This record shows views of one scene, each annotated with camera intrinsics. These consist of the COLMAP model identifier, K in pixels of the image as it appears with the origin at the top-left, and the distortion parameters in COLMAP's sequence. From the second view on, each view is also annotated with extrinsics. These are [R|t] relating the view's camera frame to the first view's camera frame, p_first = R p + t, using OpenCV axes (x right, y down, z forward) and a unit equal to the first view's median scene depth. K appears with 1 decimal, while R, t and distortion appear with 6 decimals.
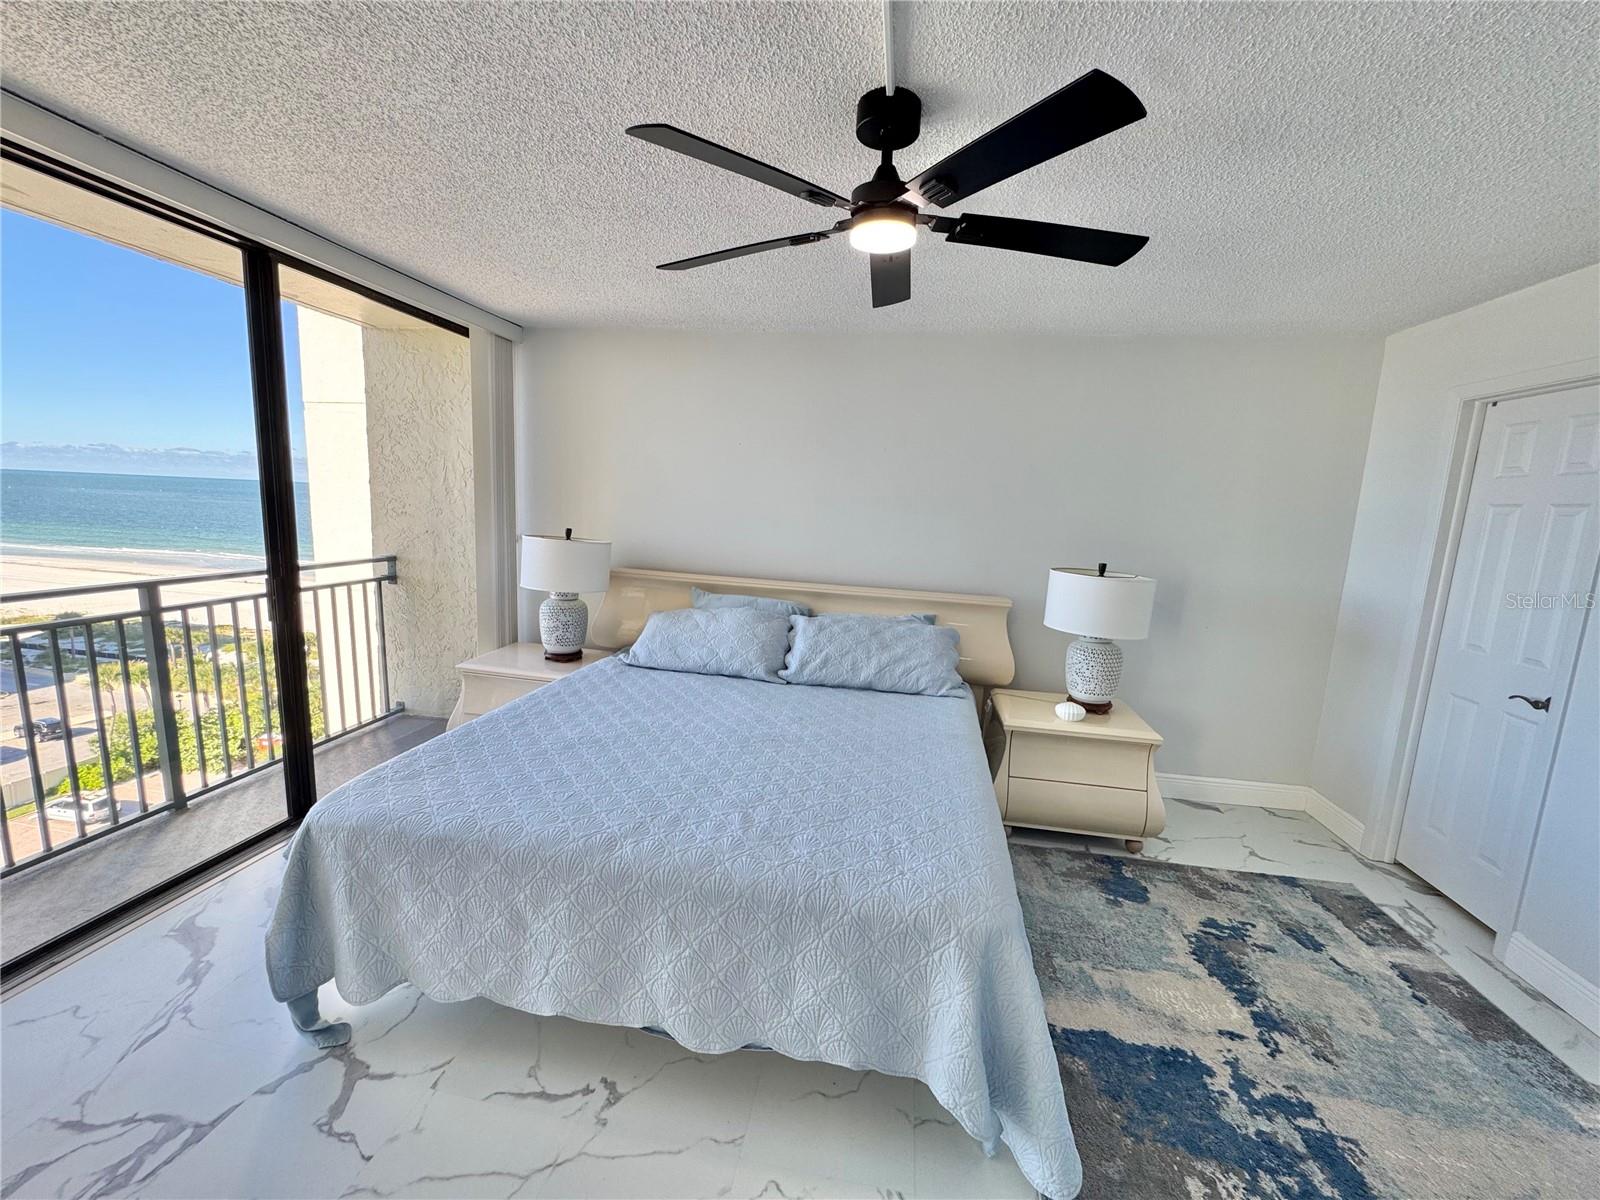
lens RADIAL K [[638.2, 0, 804.7], [0, 638.2, 595.8], [0, 0, 1]] dist [-0.006743, 0.001954]
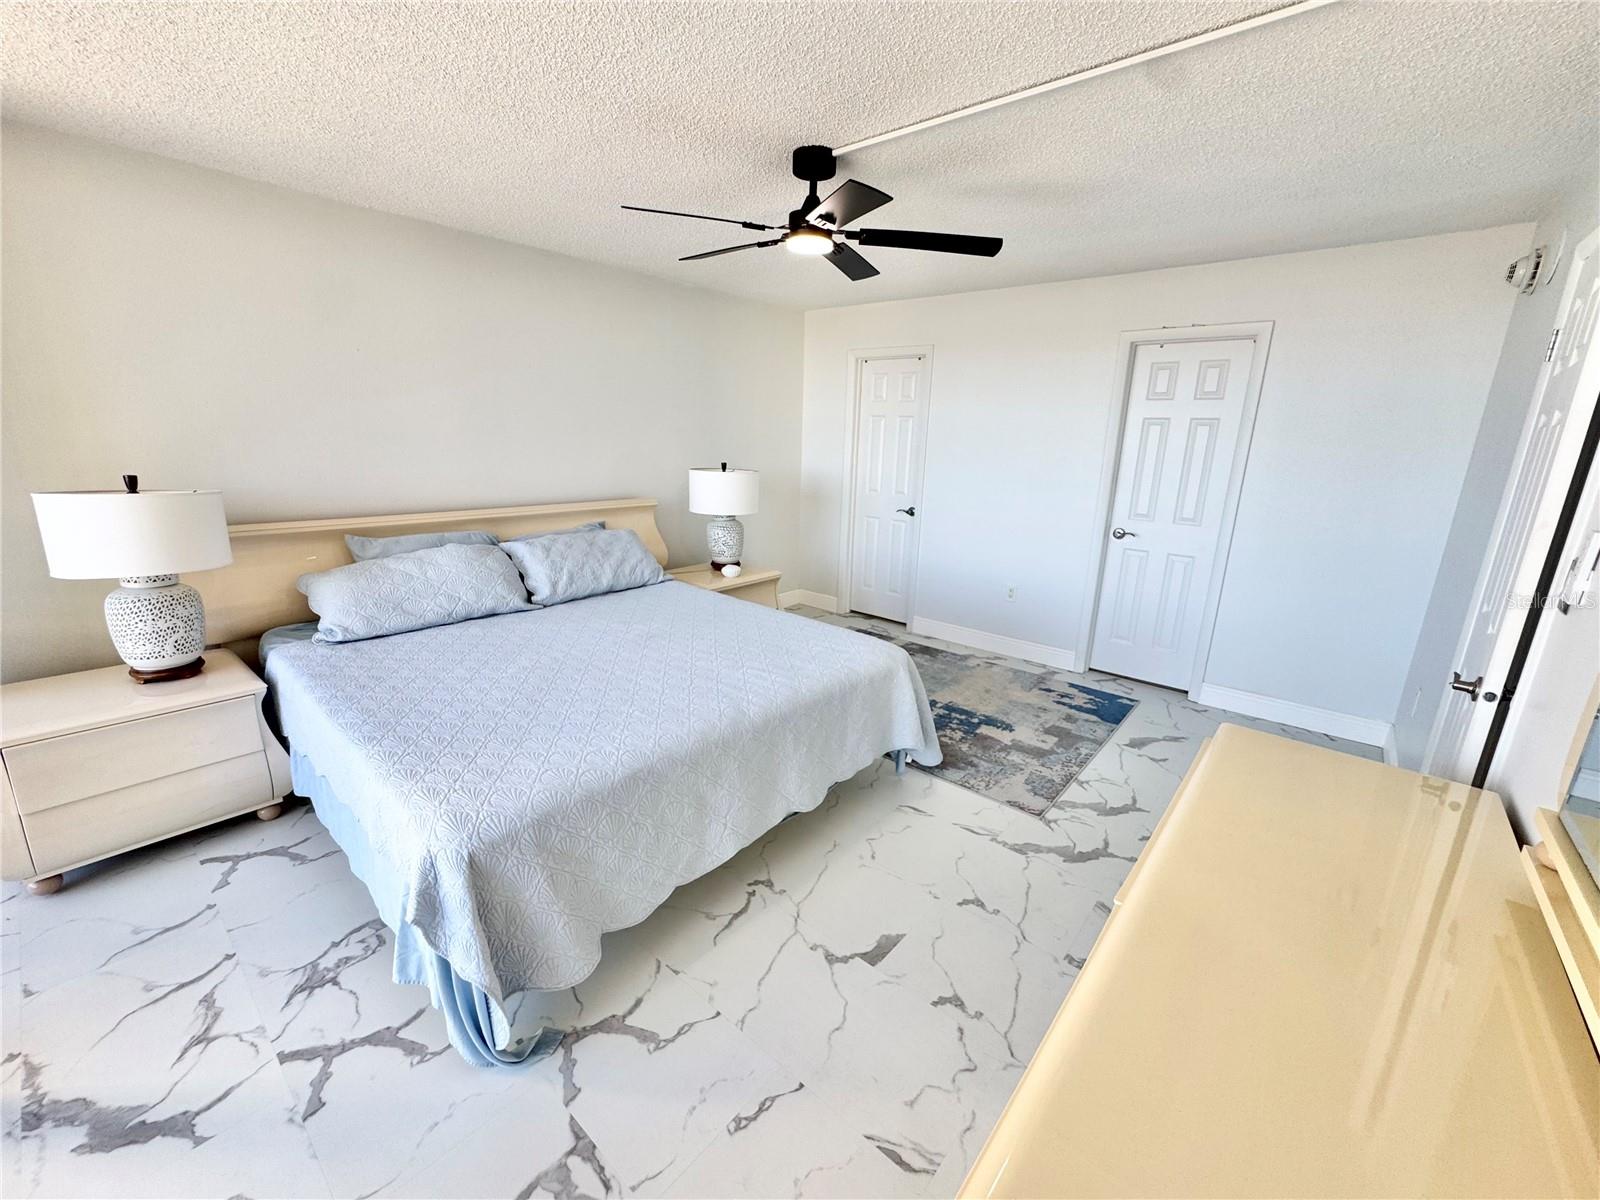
lens RADIAL K [[638.2, 0, 805.6], [0, 638.2, 594.5], [0, 0, 1]] dist [-0.006743, 0.001954]
pose [[0.513094, -0.247702, 0.821814, -0.746961], [0.121382, 0.968772, 0.216212, -0.058516], [-0.849706, -0.011184, 0.527137, 0.131653]]
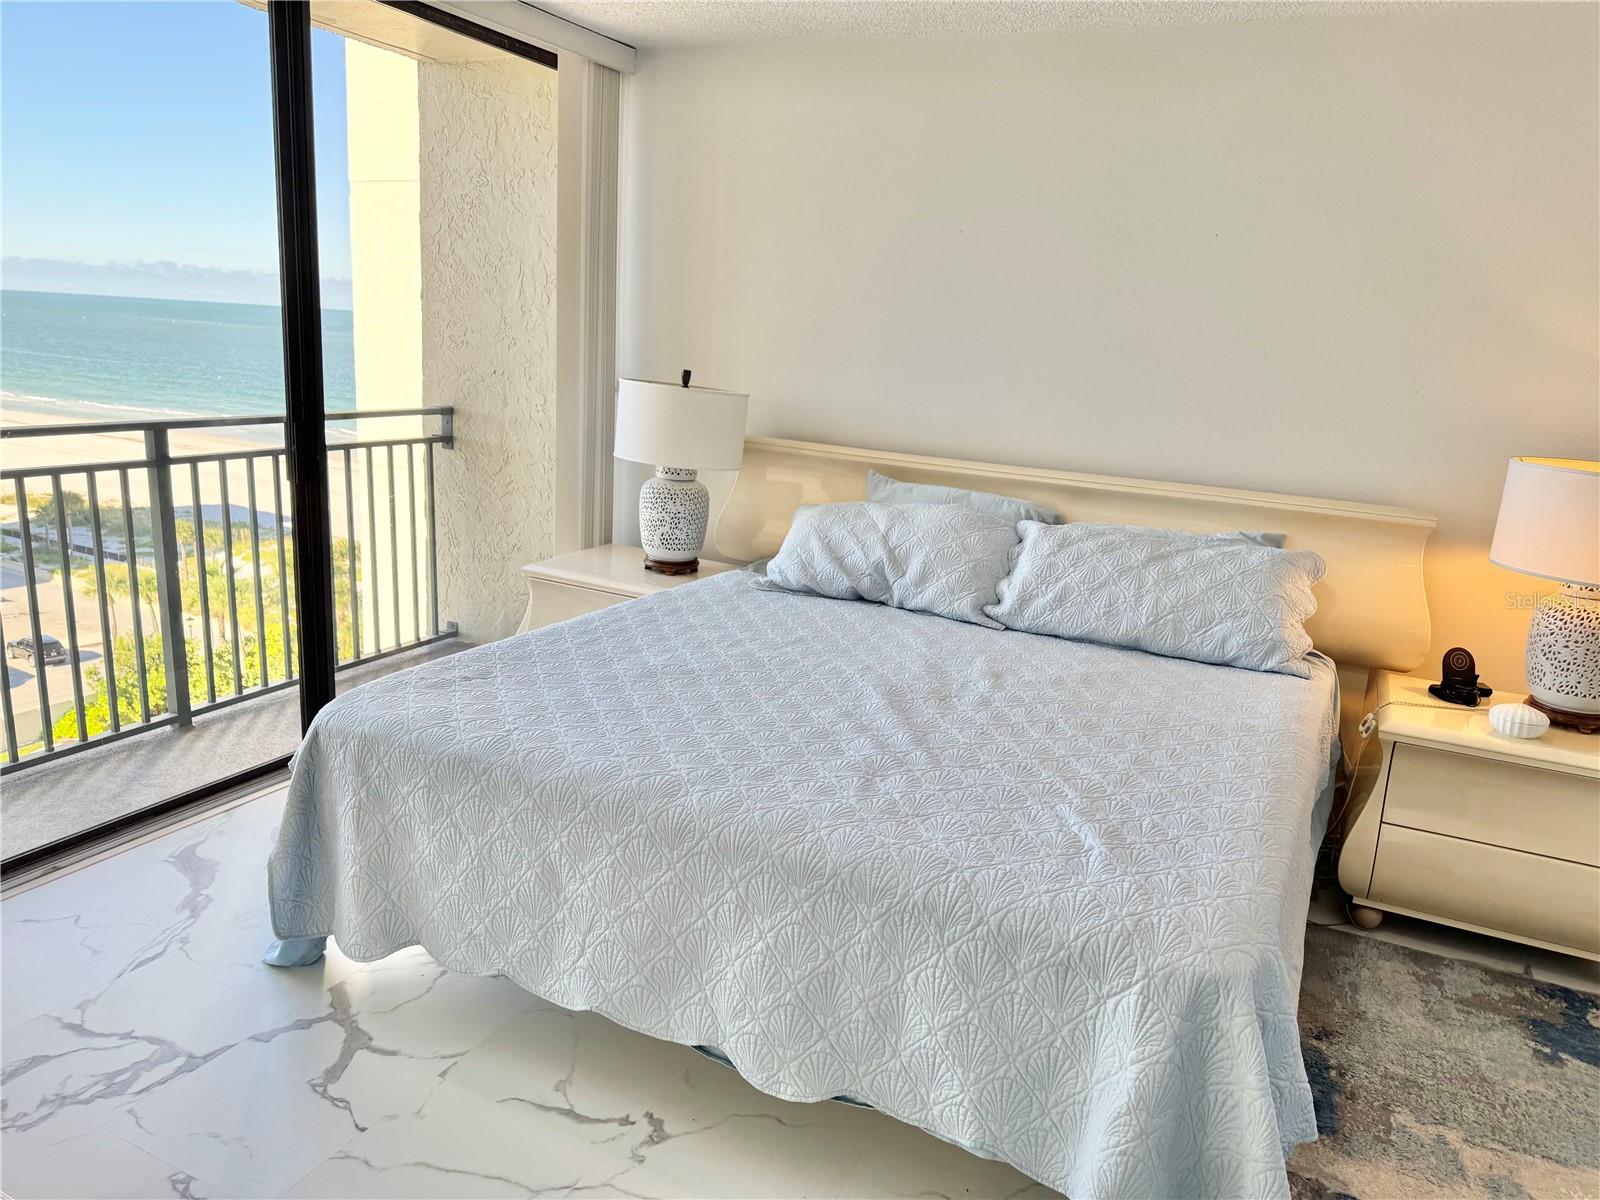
lens RADIAL K [[1132.7, 0, 812.8], [0, 1132.7, 590.8], [0, 0, 1]] dist [0.032532, -0.039497]
pose [[0.959124, 0.072043, -0.273660, 0.109499], [-0.055092, 0.996085, 0.069140, 0.042200], [0.277570, -0.051237, 0.959338, -0.101469]]
